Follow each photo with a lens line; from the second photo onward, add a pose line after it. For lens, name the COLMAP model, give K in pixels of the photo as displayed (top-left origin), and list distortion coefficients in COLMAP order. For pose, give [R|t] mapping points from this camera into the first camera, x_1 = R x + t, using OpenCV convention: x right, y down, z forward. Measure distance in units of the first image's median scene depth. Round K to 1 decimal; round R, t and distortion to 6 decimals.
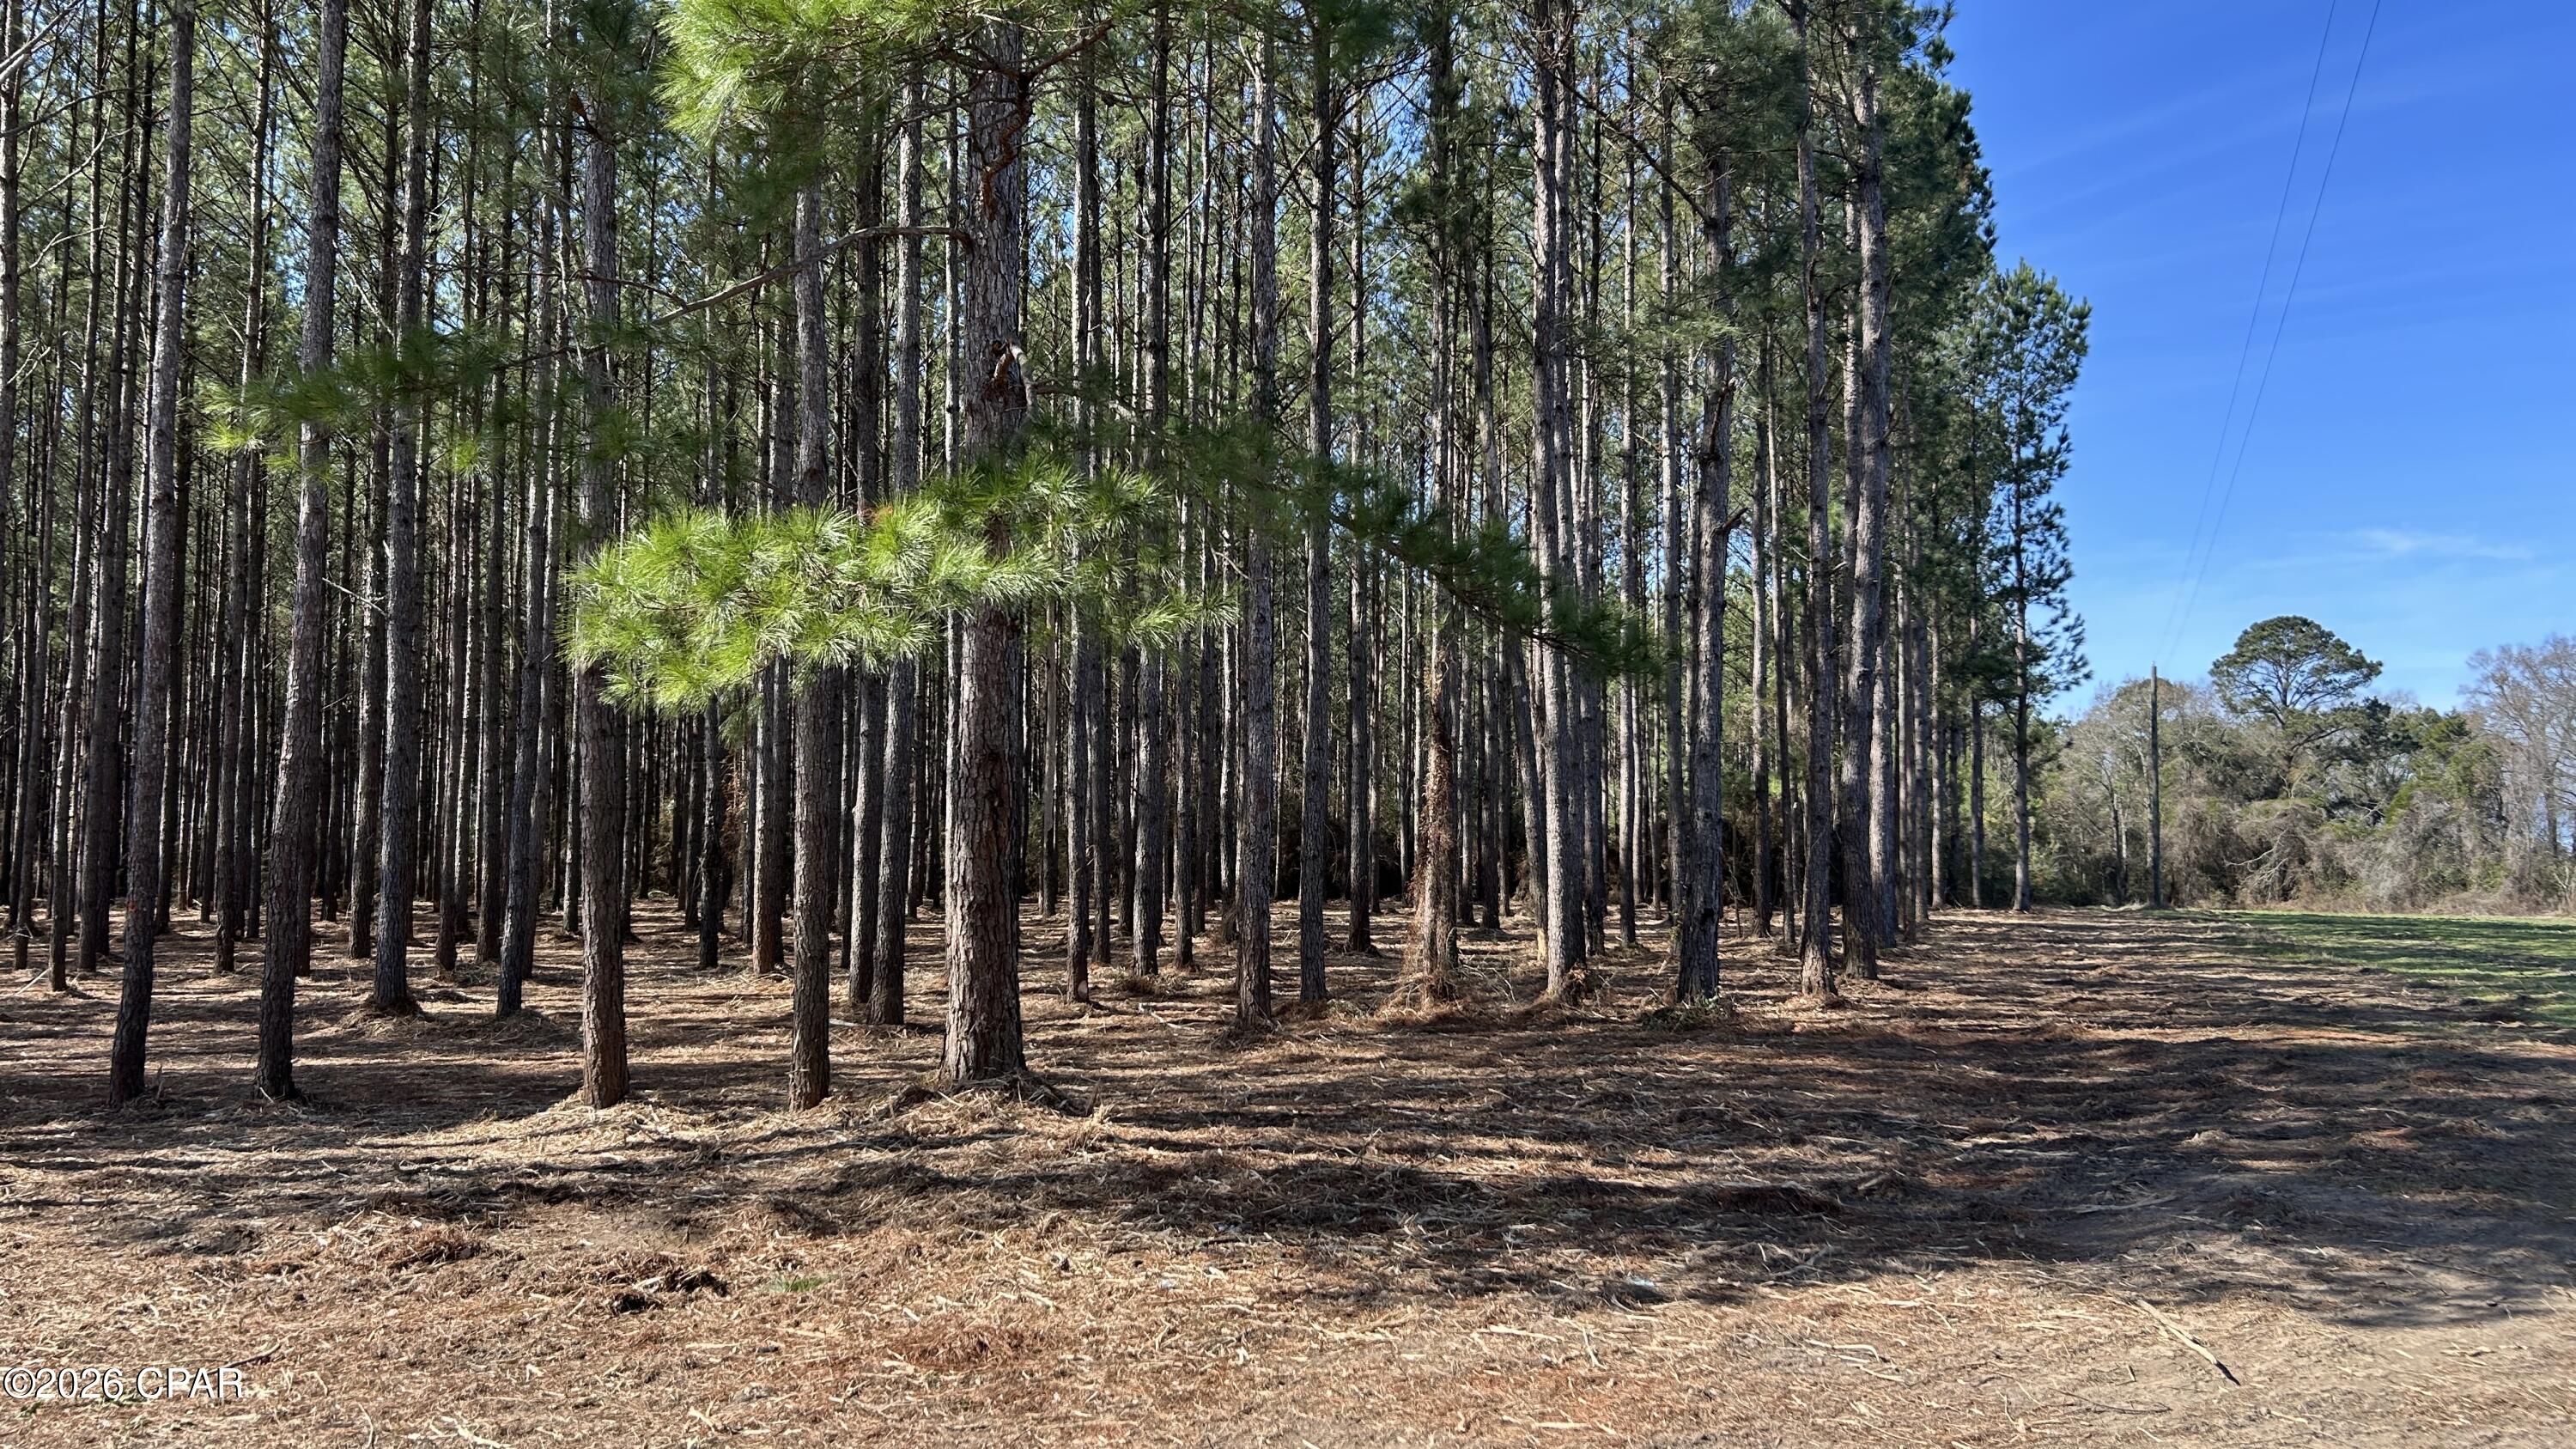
lens RADIAL K [[1933.5, 0, 1288.4], [0, 1933.5, 777.0], [0, 0, 1]] dist [0.007471, -0.025345]
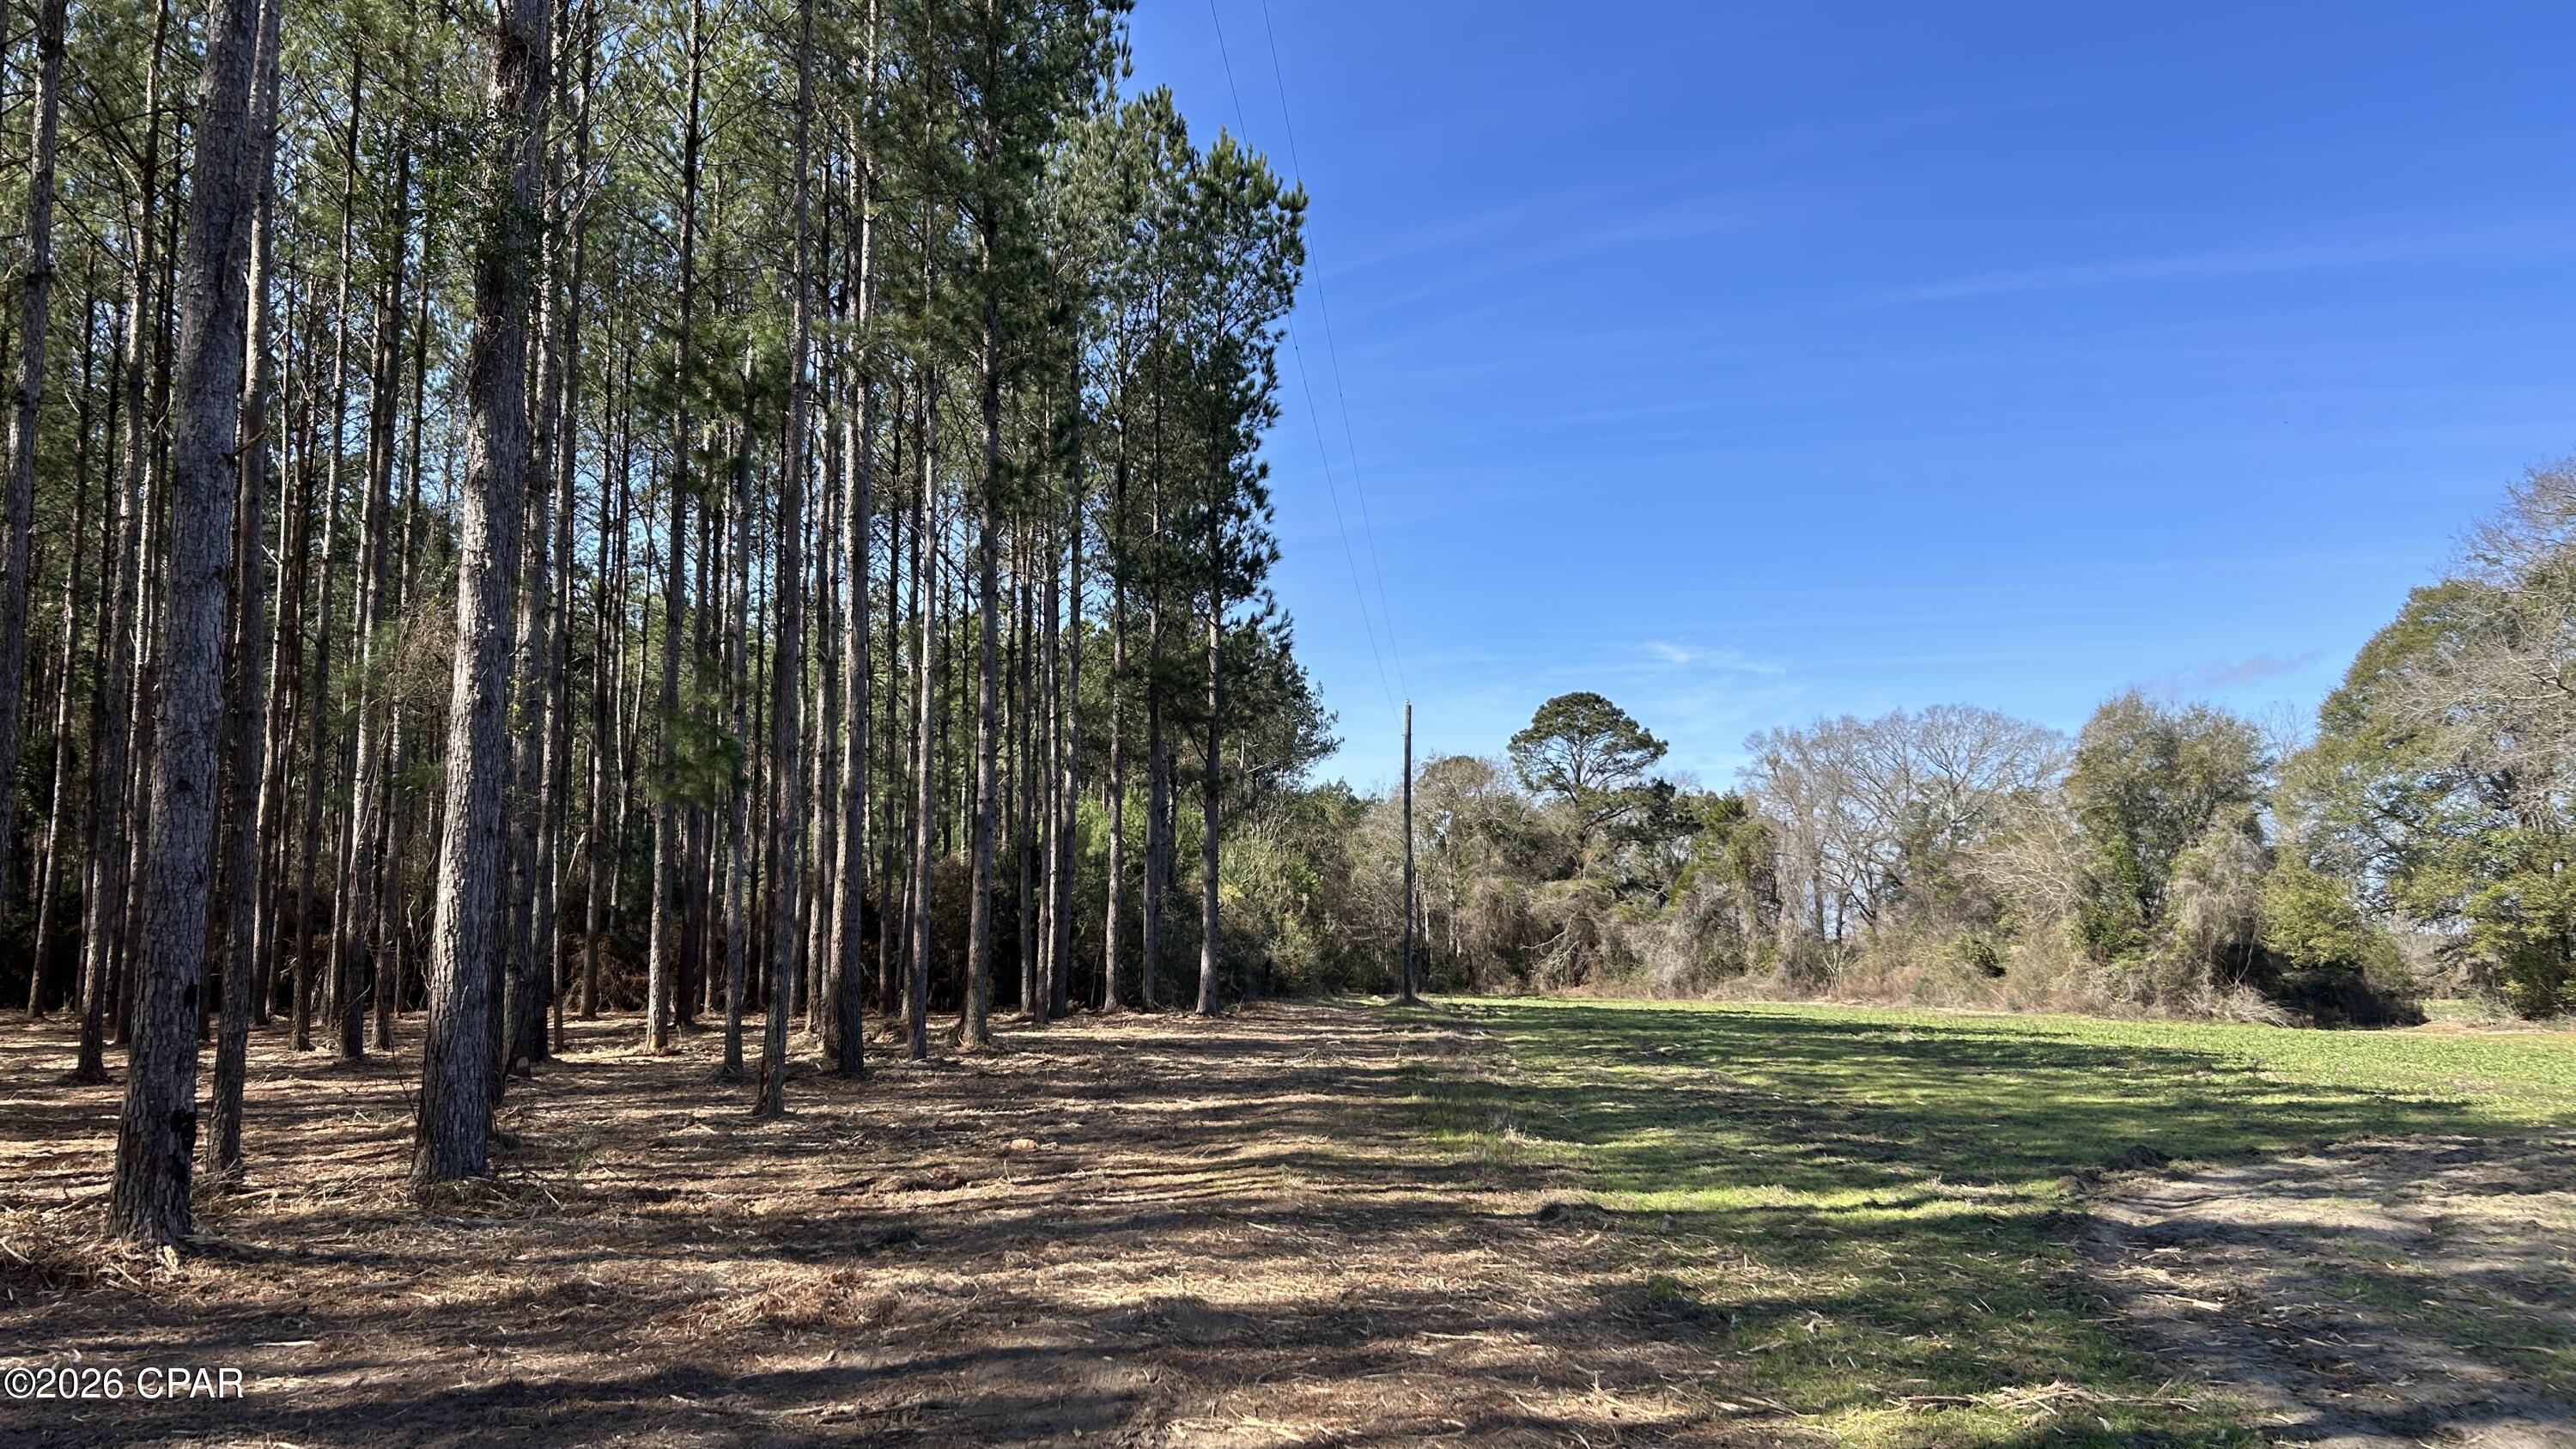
lens RADIAL K [[1933.5, 0, 1288.4], [0, 1933.5, 777.0], [0, 0, 1]] dist [0.007471, -0.025345]
pose [[0.949483, 0.025720, 0.312763, 0.076001], [-0.012531, 0.998948, -0.044105, 0.004639], [-0.313568, 0.037958, 0.948807, 0.128671]]
